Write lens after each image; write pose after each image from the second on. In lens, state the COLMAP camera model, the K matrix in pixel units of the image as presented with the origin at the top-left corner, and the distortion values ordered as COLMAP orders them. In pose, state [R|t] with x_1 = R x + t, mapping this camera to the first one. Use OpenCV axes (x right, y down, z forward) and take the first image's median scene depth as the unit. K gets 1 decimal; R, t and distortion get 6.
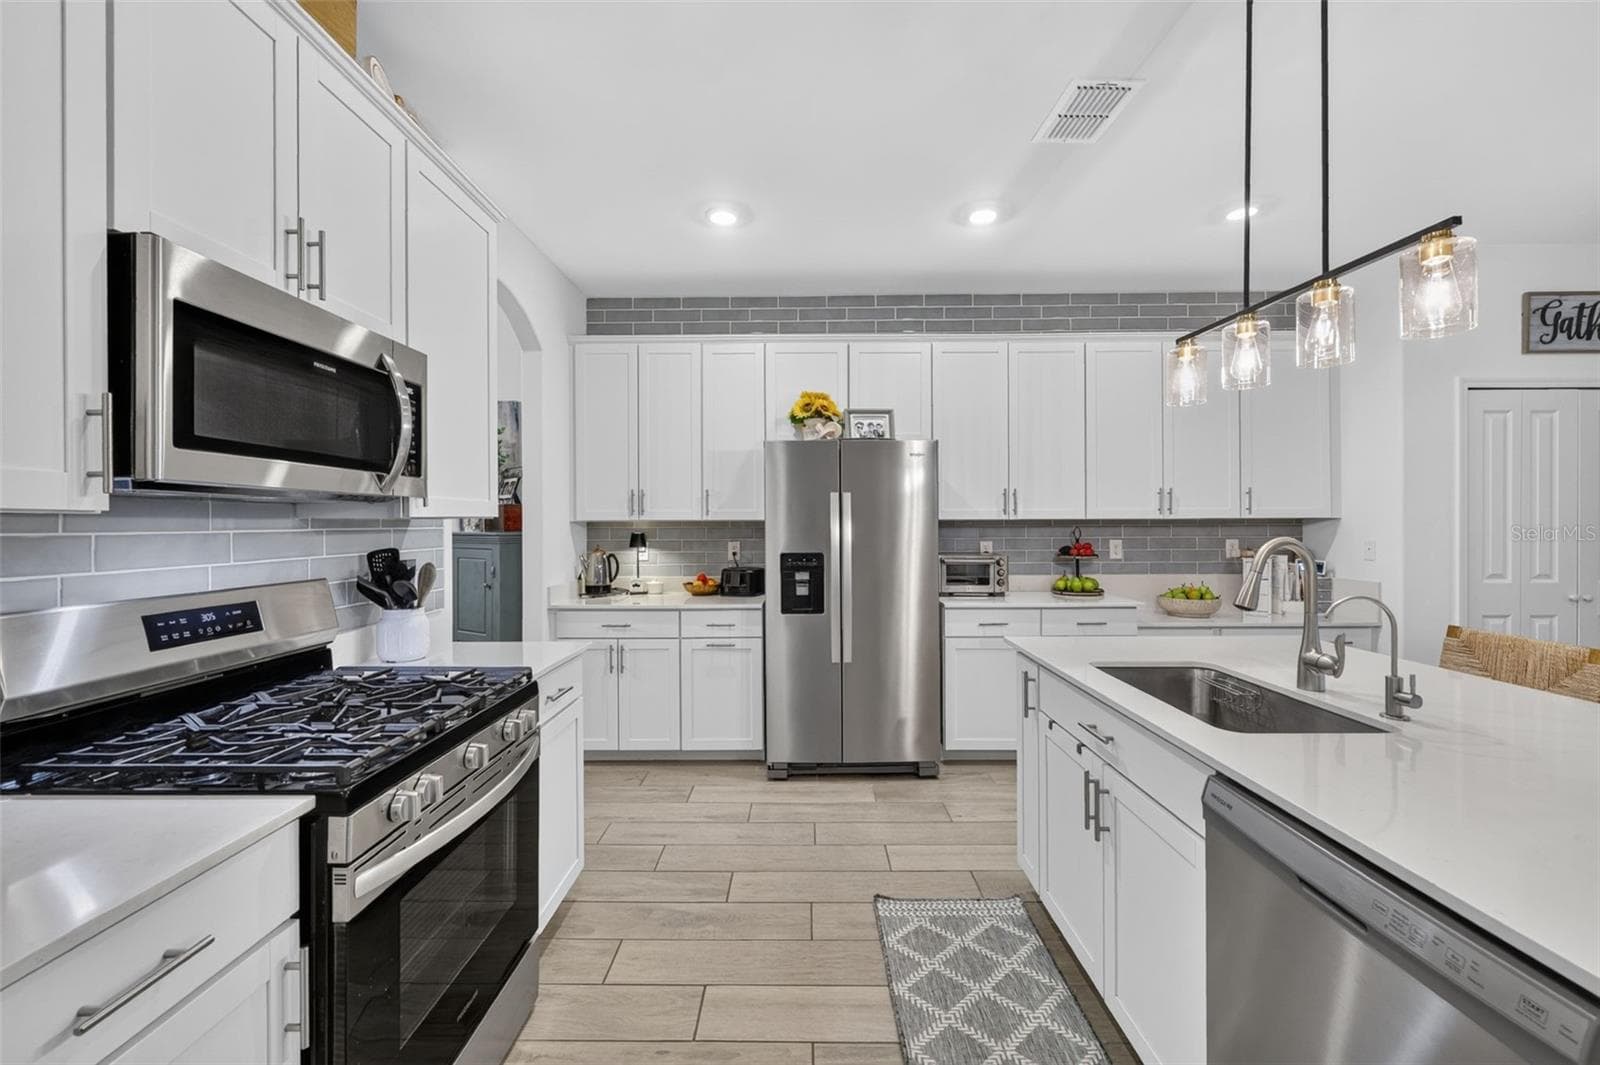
lens RADIAL K [[644.7, 0, 801.5], [0, 644.7, 520.4], [0, 0, 1]] dist [-0.001961, 0.000280]
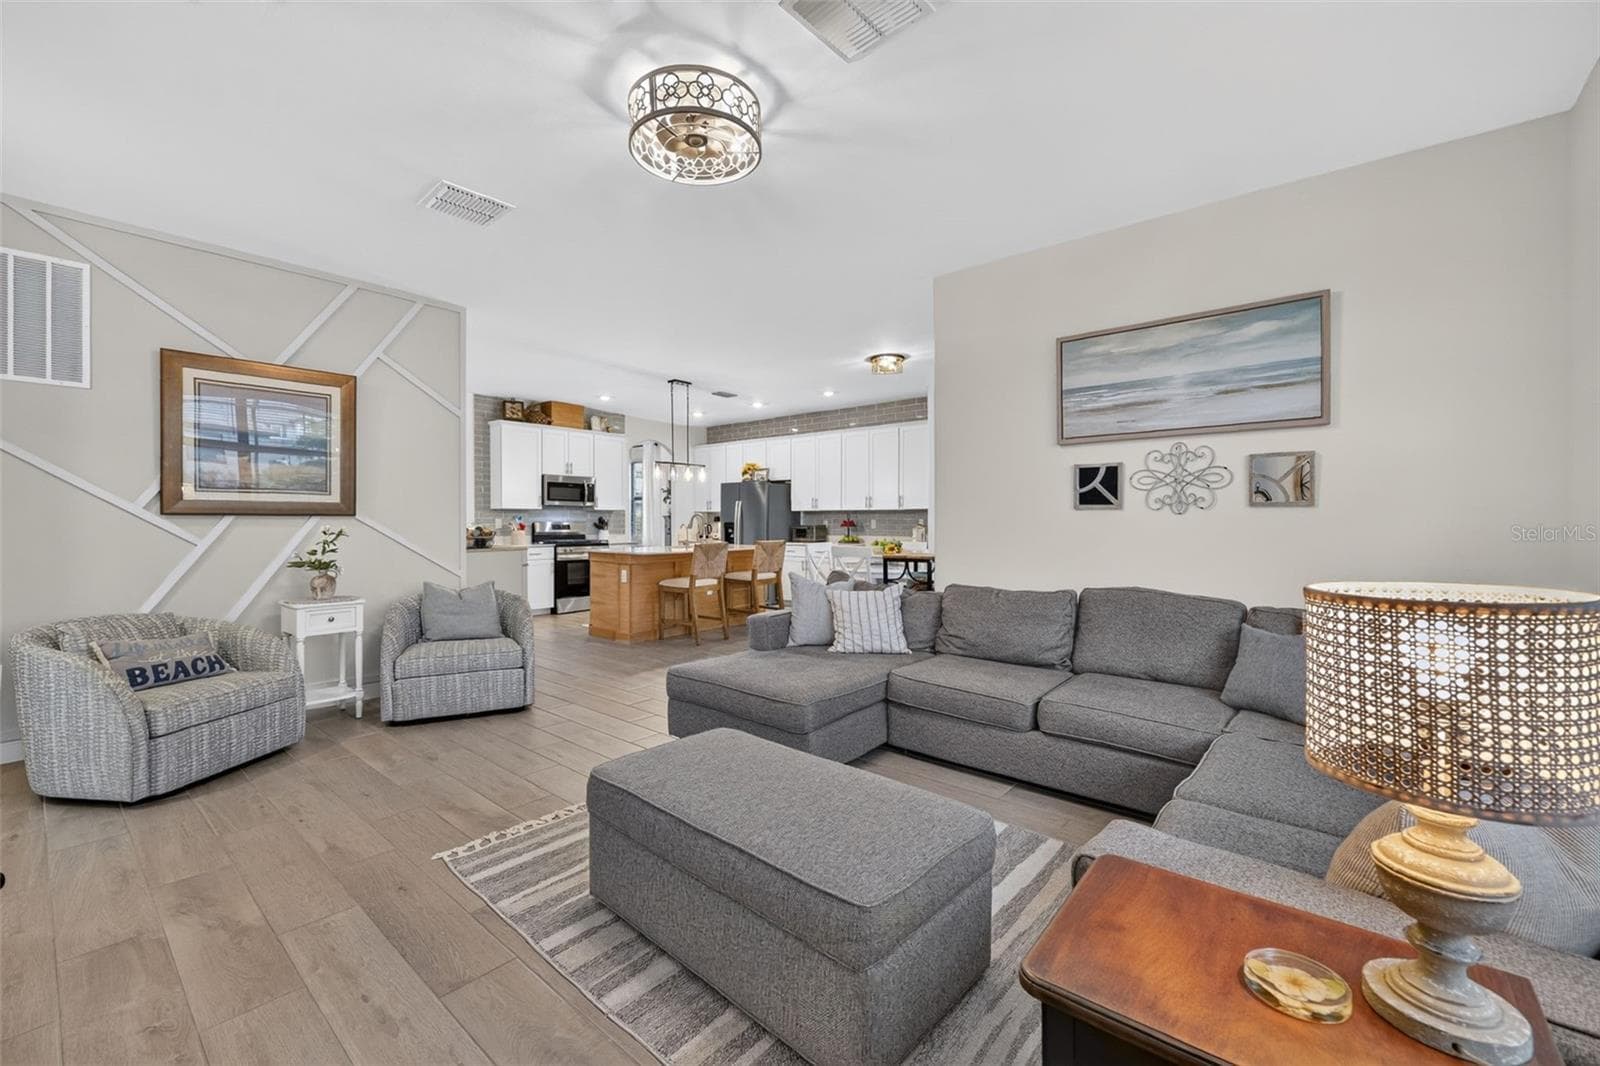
lens RADIAL K [[644.7, 0, 807.8], [0, 644.7, 523.7], [0, 0, 1]] dist [-0.001961, 0.000280]
pose [[0.781563, 0.007554, -0.623780, 1.908258], [-0.001065, 0.999941, 0.010775, 0.023347], [0.623825, -0.007757, 0.781525, -0.944222]]
